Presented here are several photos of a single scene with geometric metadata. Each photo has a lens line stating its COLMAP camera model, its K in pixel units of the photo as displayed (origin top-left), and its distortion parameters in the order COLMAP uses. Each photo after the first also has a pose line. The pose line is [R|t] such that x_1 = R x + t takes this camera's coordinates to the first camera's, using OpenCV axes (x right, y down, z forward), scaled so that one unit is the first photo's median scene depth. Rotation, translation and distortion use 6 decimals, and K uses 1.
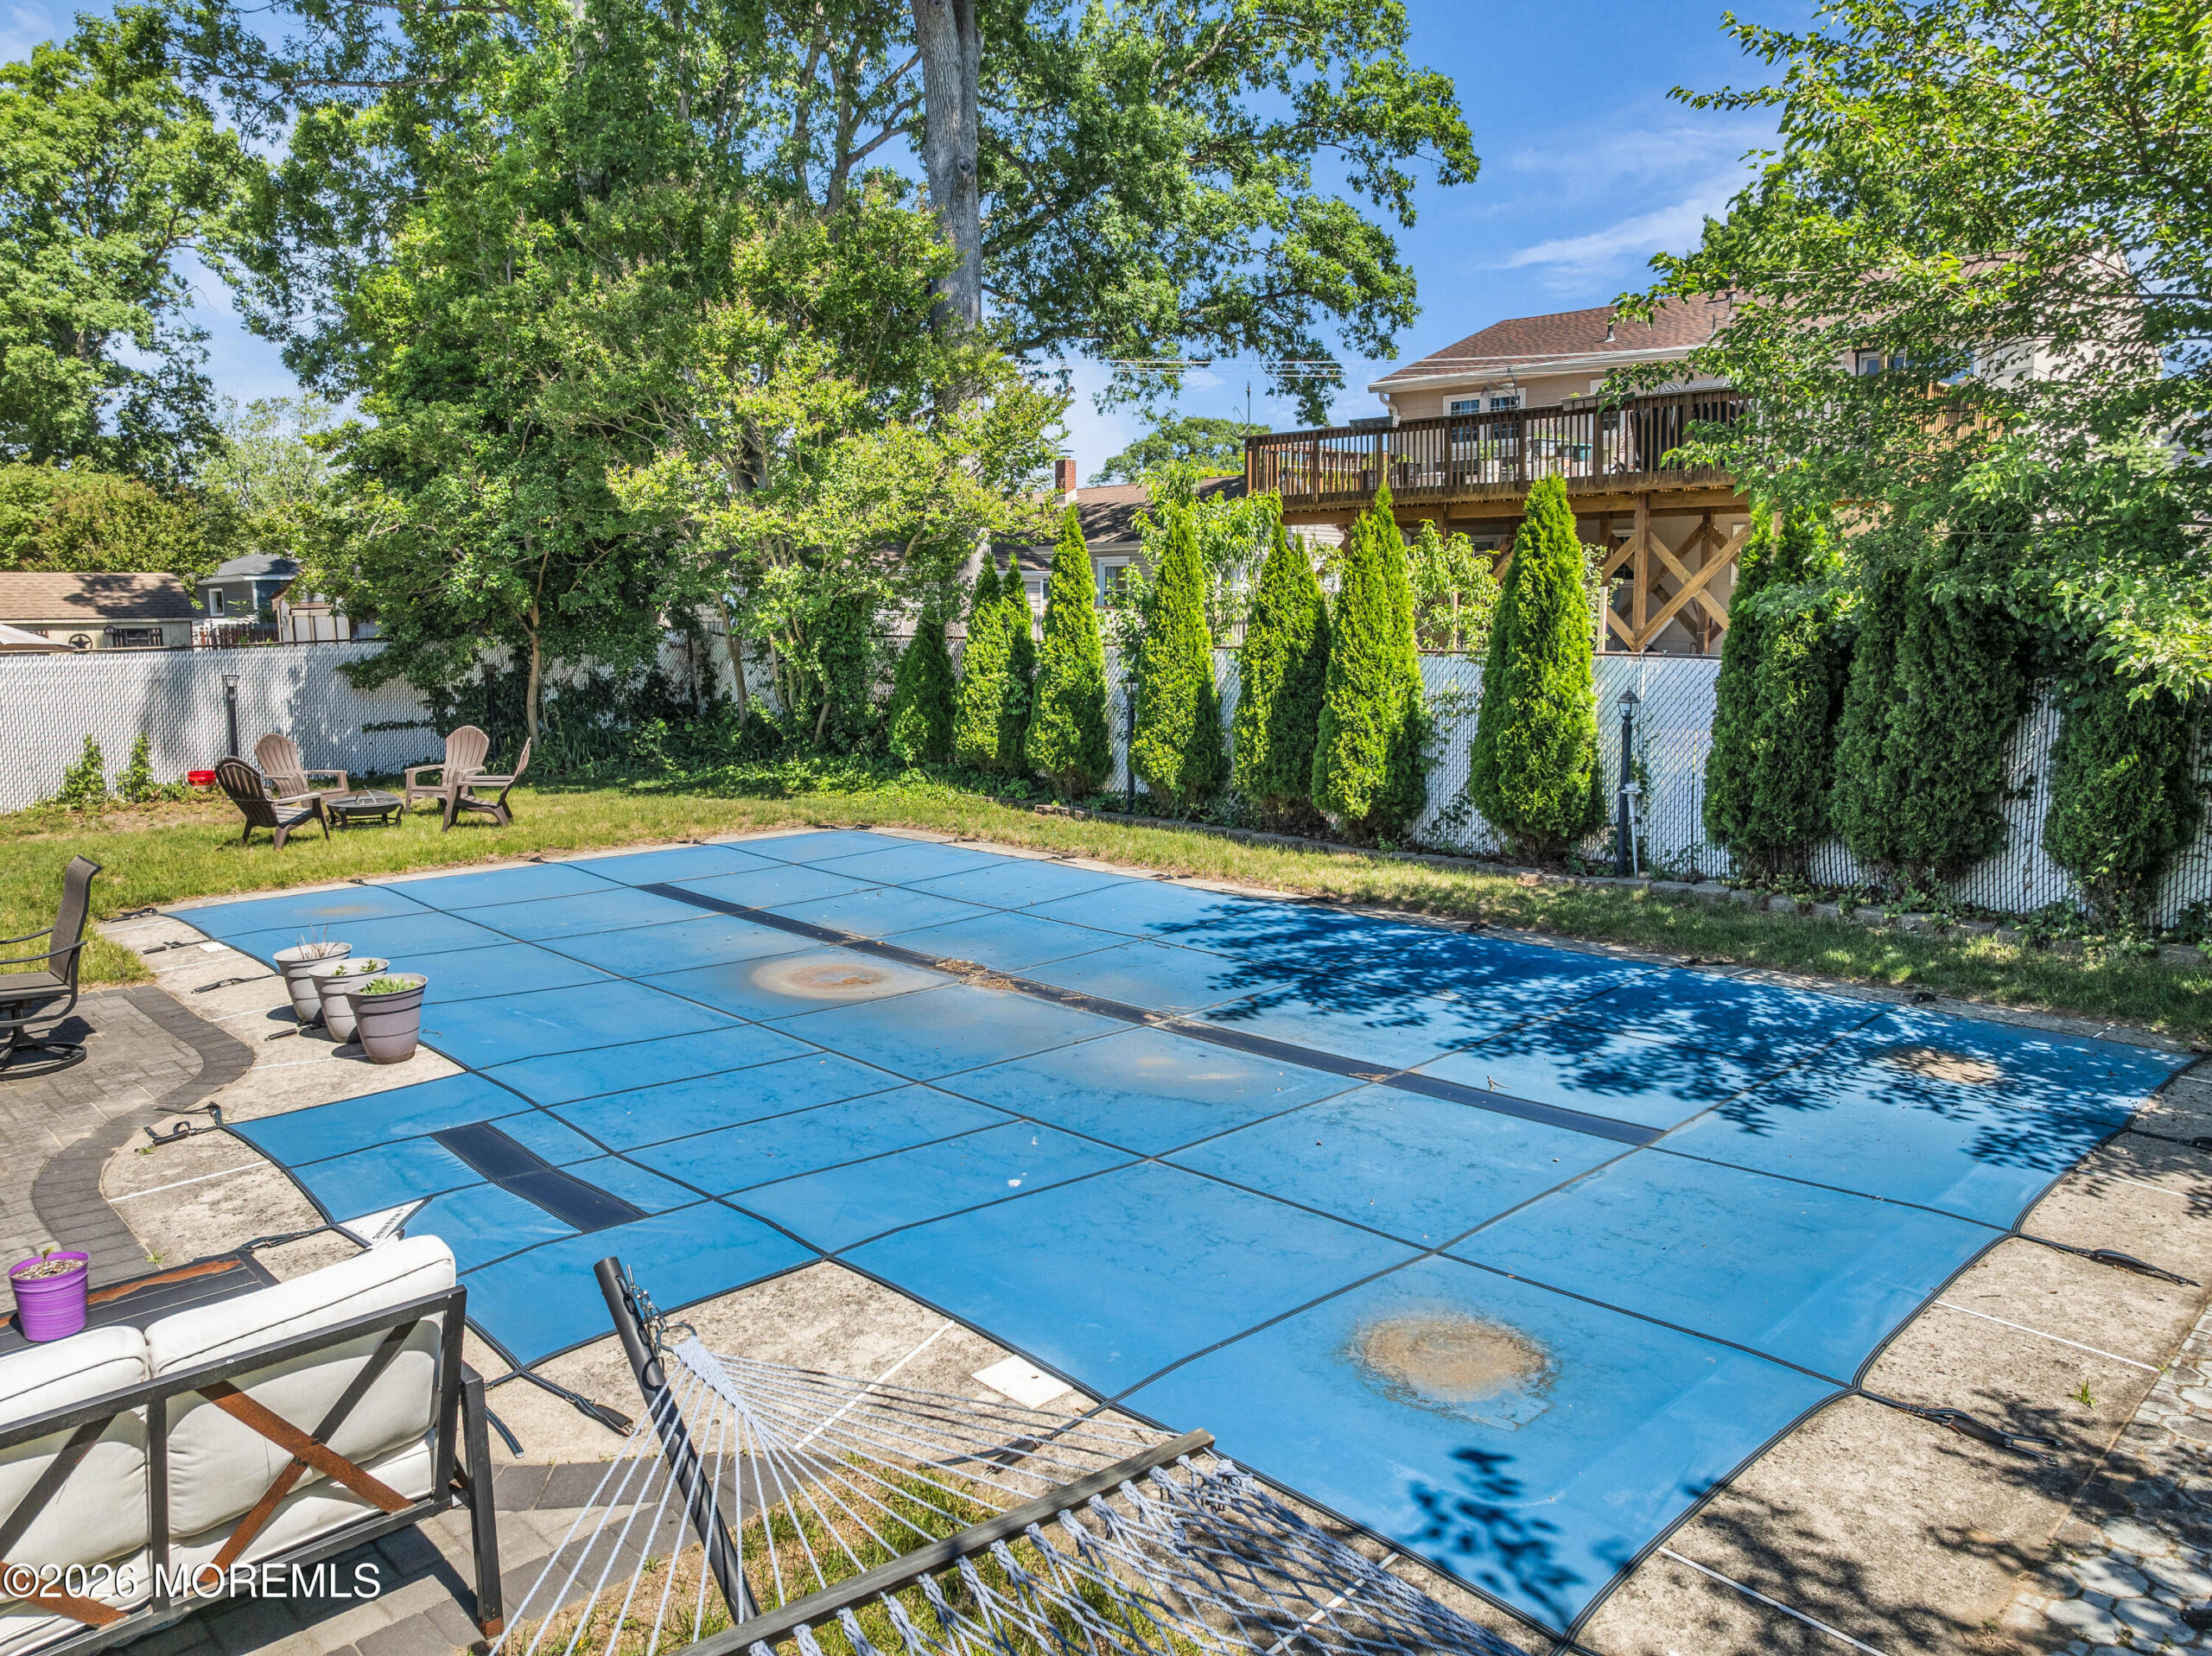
lens RADIAL K [[1557.9, 0, 1106.0], [0, 1557.9, 828.0], [0, 0, 1]] dist [-0.057798, 0.038182]
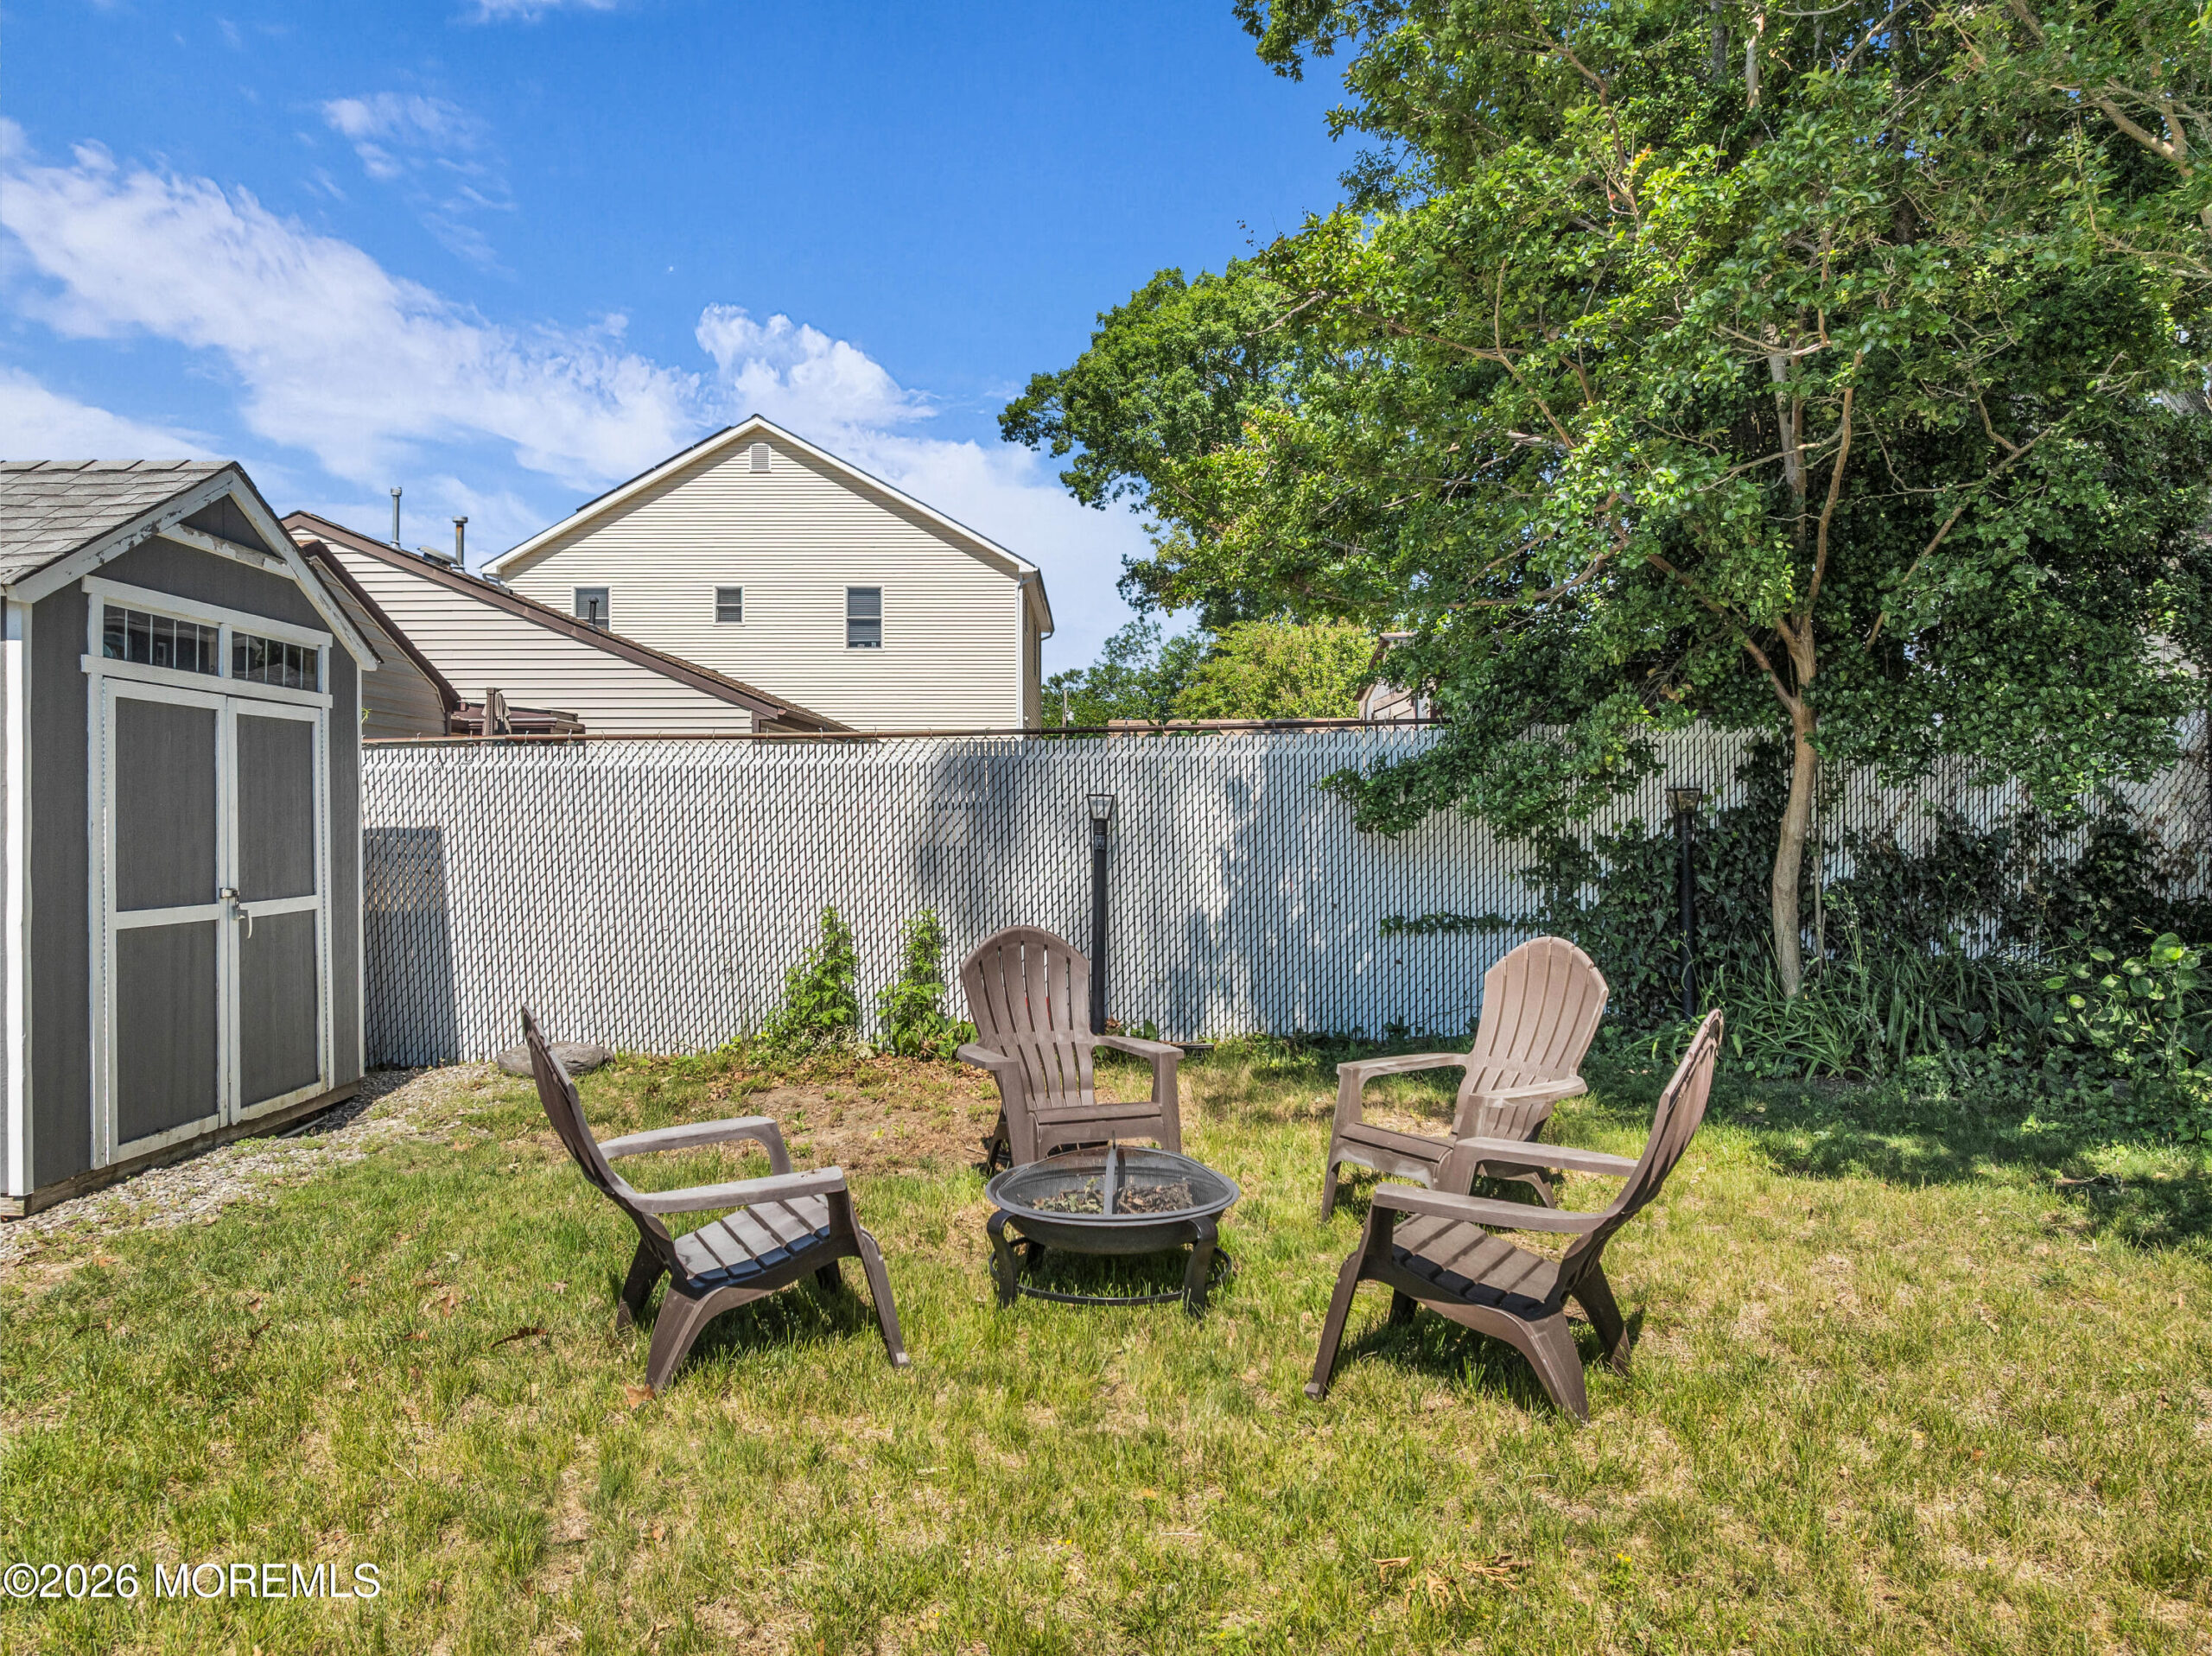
lens RADIAL K [[1554.5, 0, 1106.0], [0, 1554.5, 828.0], [0, 0, 1]] dist [-0.068333, -0.002434]
pose [[0.700860, 0.005196, -0.713280, -0.219551], [-0.101552, 0.990514, -0.092568, -0.042308], [0.706033, 0.137312, 0.694739, 0.619398]]
